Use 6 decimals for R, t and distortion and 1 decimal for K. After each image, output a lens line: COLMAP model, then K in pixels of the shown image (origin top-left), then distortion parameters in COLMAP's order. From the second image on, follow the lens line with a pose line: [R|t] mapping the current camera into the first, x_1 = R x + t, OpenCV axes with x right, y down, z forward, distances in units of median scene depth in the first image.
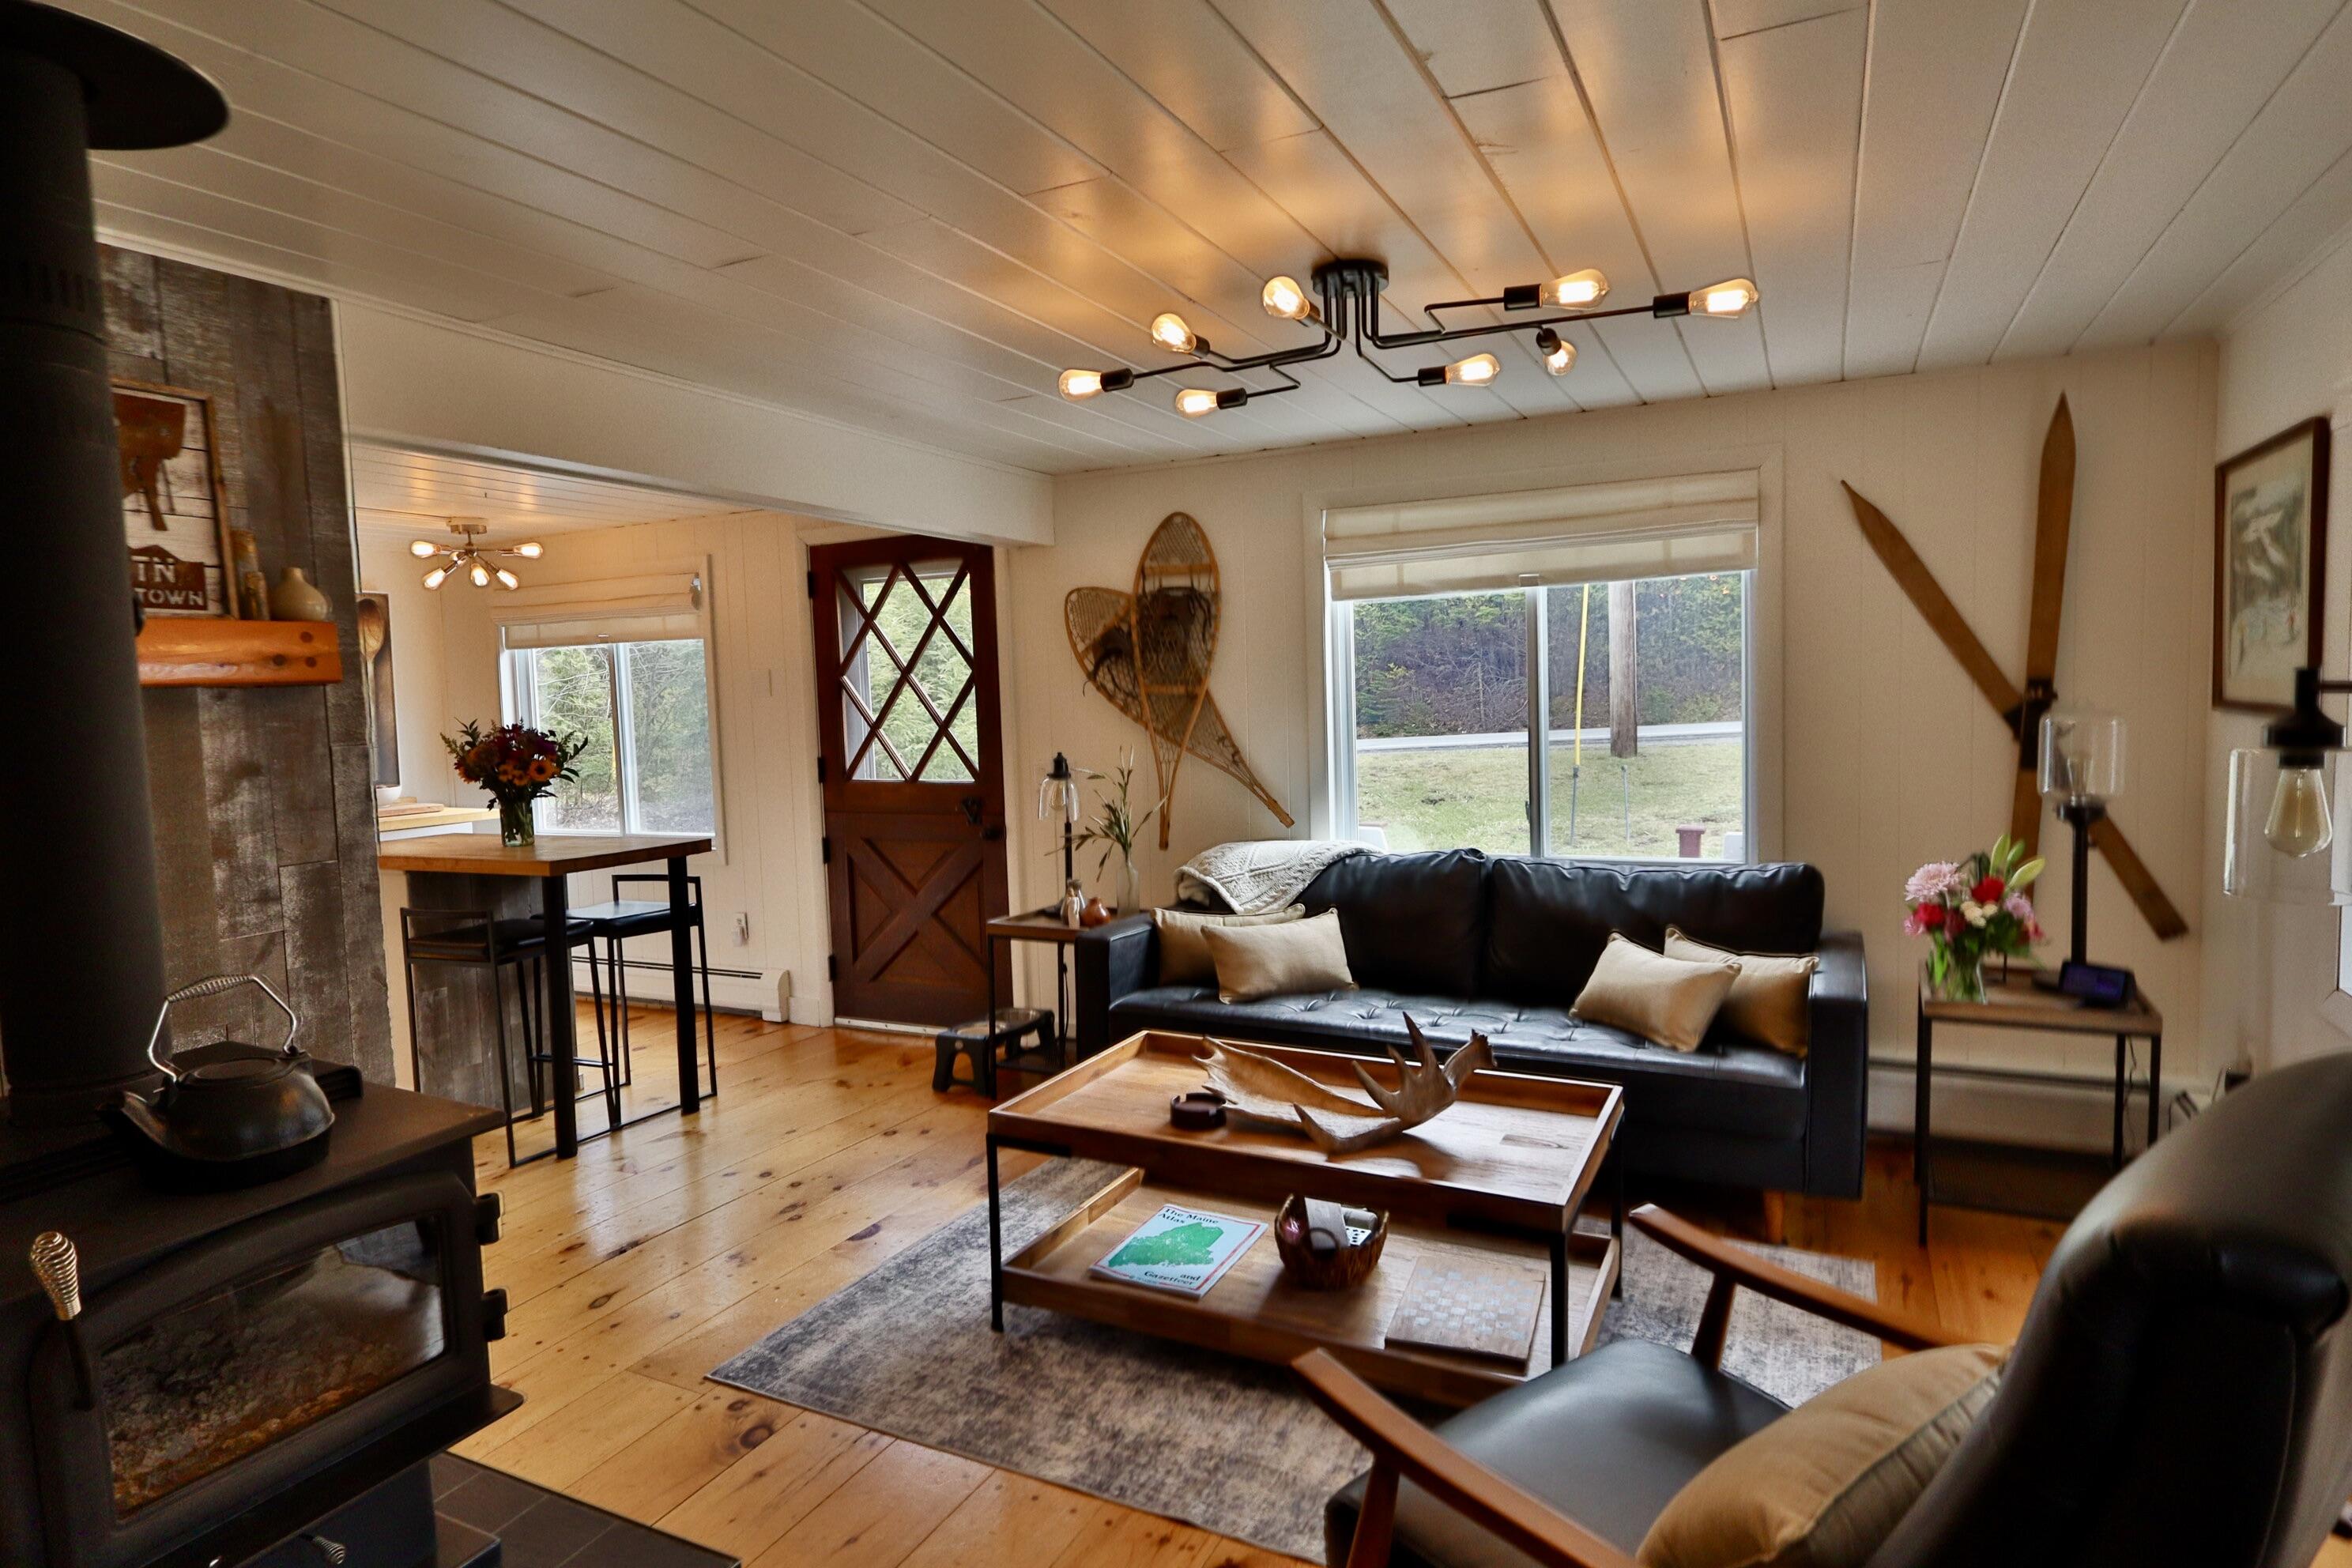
lens RADIAL K [[1308.6, 0, 1174.6], [0, 1308.6, 787.3], [0, 0, 1]] dist [-0.002398, -0.000093]
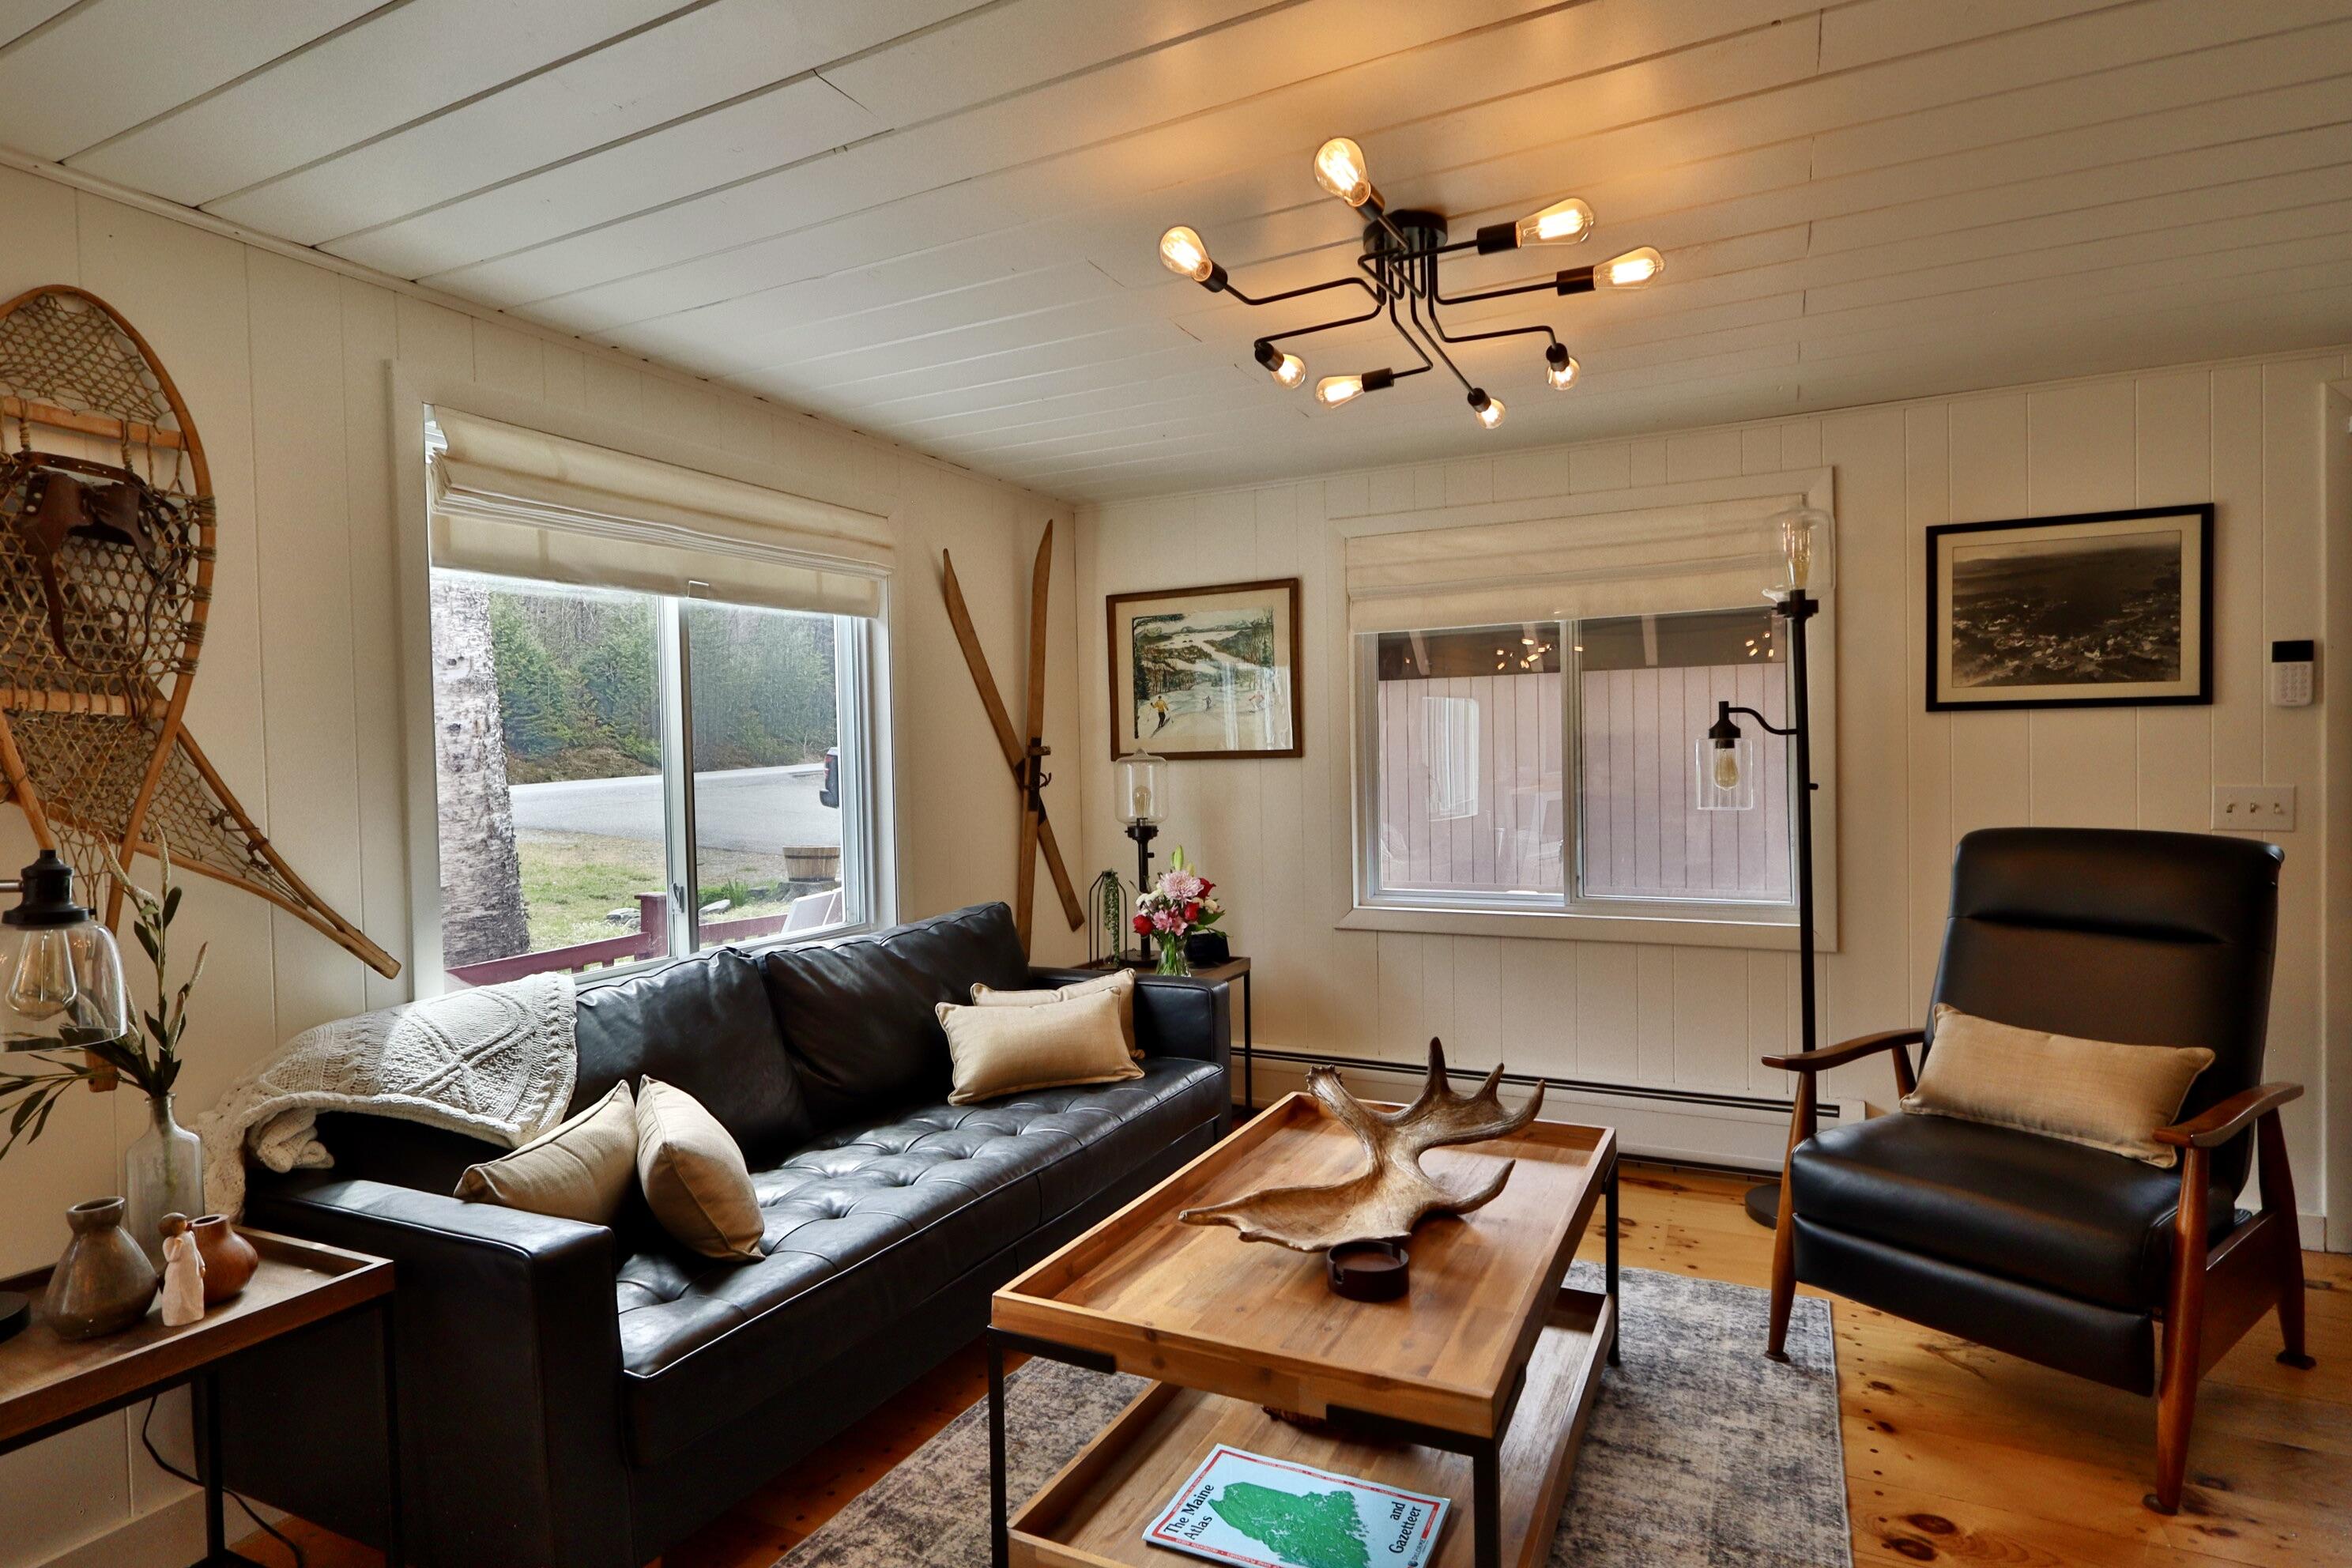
lens RADIAL K [[1225.3, 0, 1177.2], [0, 1225.3, 787.2], [0, 0, 1]] dist [-0.000185, 0.000007]
pose [[0.014672, 0.007611, 0.999863, -0.432894], [0.101167, 0.994828, -0.009057, -0.009011], [-0.994761, 0.101286, 0.013826, 0.719336]]
